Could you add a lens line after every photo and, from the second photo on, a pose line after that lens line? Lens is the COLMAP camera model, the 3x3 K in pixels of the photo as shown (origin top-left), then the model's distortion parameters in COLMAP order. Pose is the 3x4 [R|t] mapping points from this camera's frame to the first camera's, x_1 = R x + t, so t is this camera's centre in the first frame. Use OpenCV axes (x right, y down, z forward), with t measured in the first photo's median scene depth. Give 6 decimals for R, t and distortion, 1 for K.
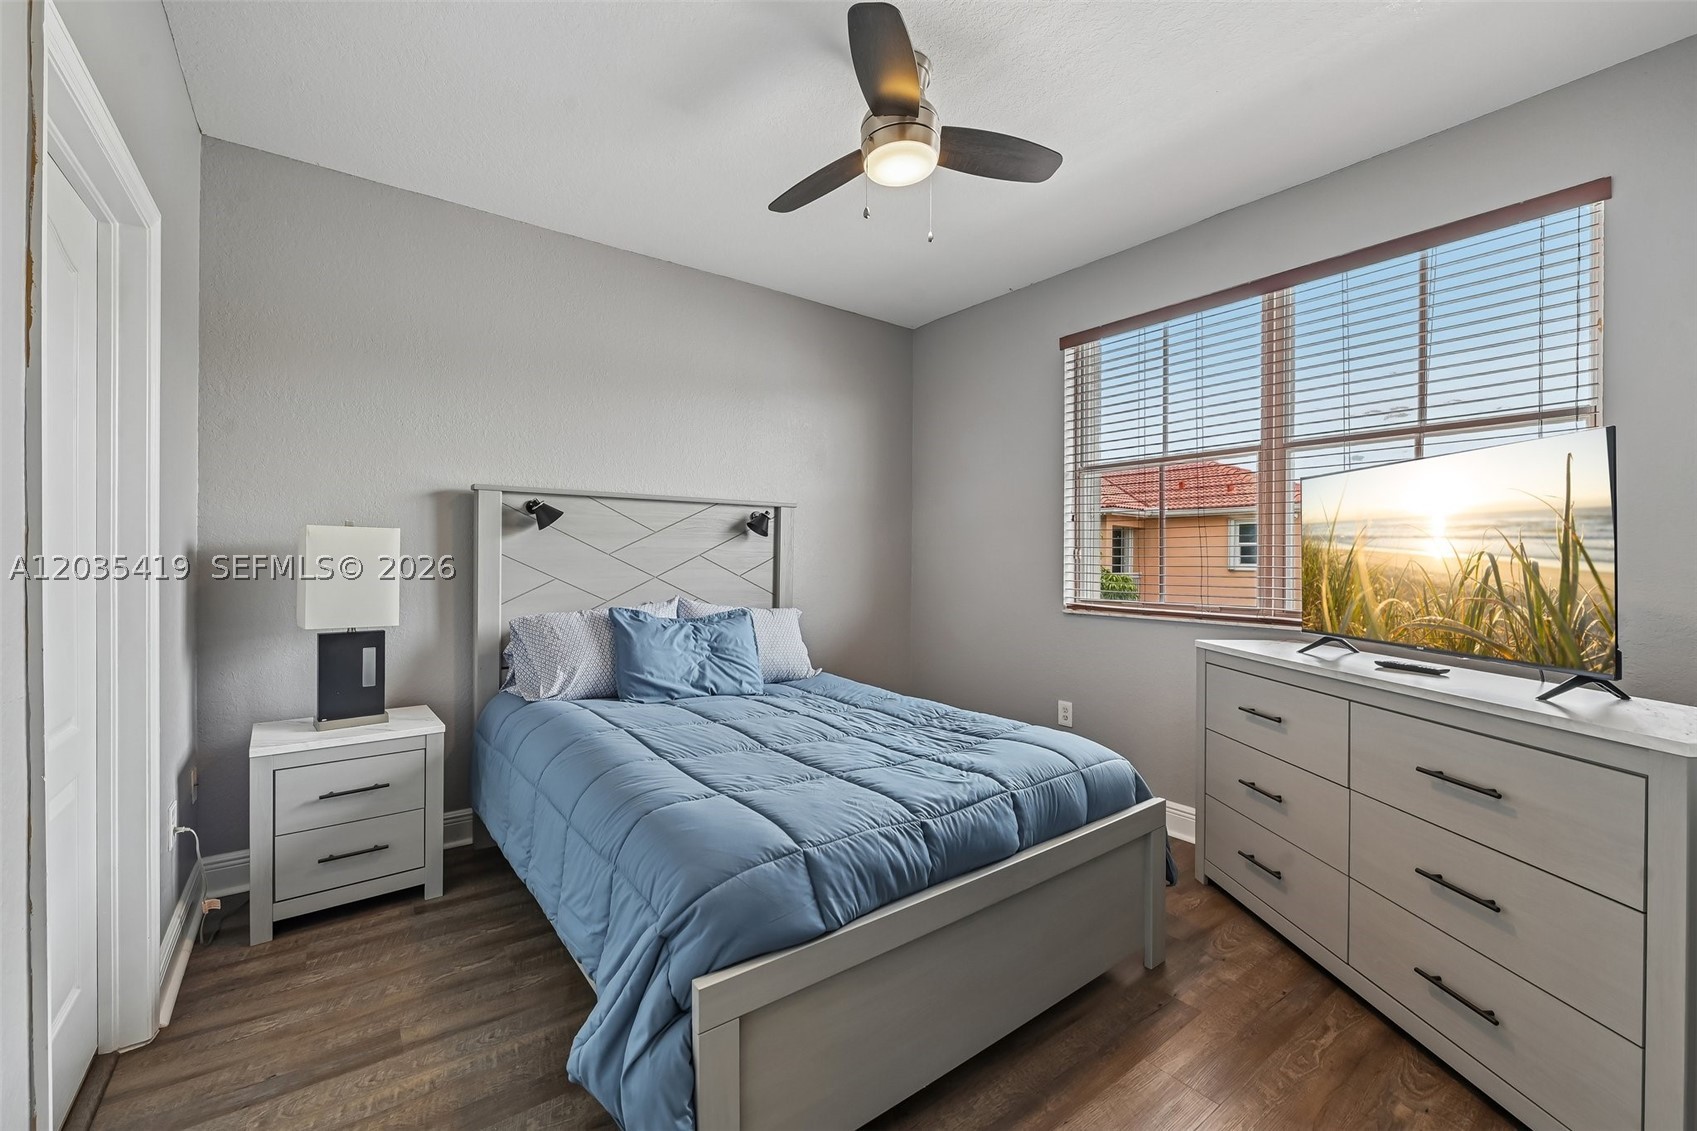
lens RADIAL K [[675.3, 0, 834.0], [0, 675.3, 561.0], [0, 0, 1]] dist [-0.001625, -0.001035]
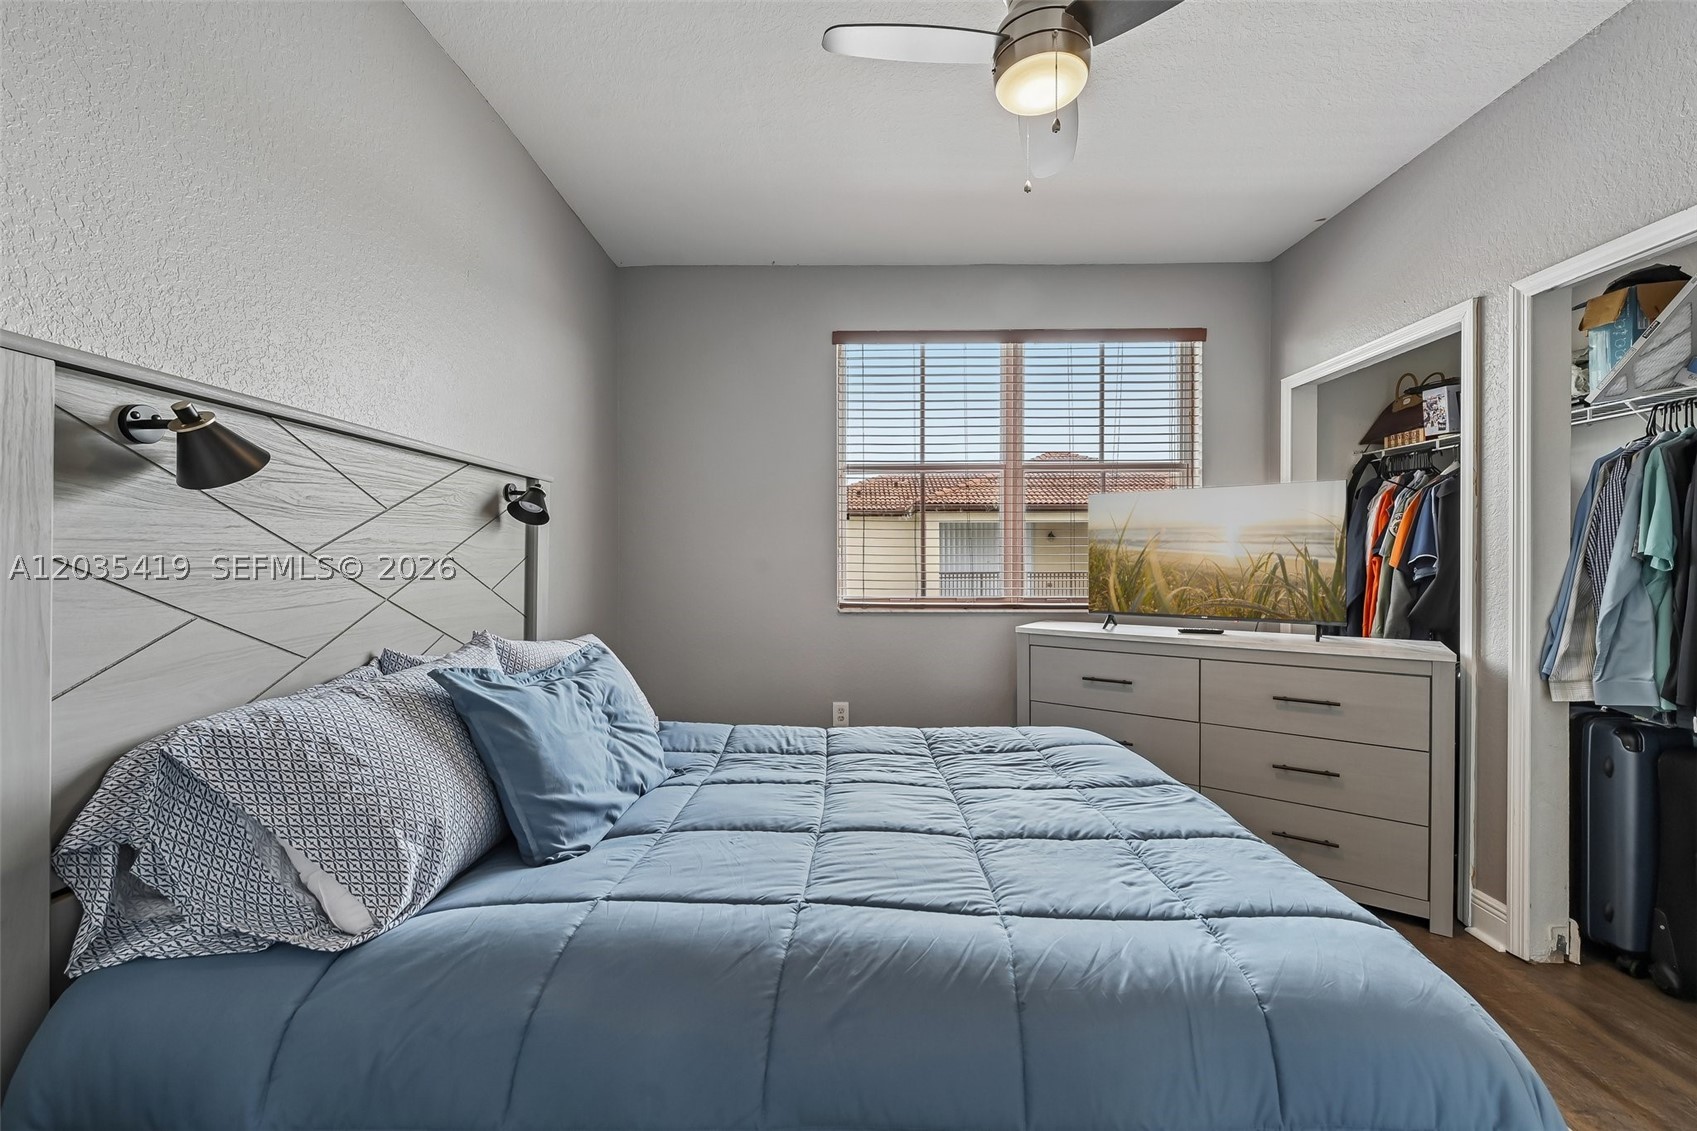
lens RADIAL K [[654.0, 0, 847.3], [0, 654.0, 566.4], [0, 0, 1]] dist [0.000253, -0.000608]
pose [[0.619073, -0.015609, 0.785178, -0.536377], [0.005721, 0.999866, 0.015366, -0.007497], [-0.785313, -0.005021, 0.619079, 0.535261]]
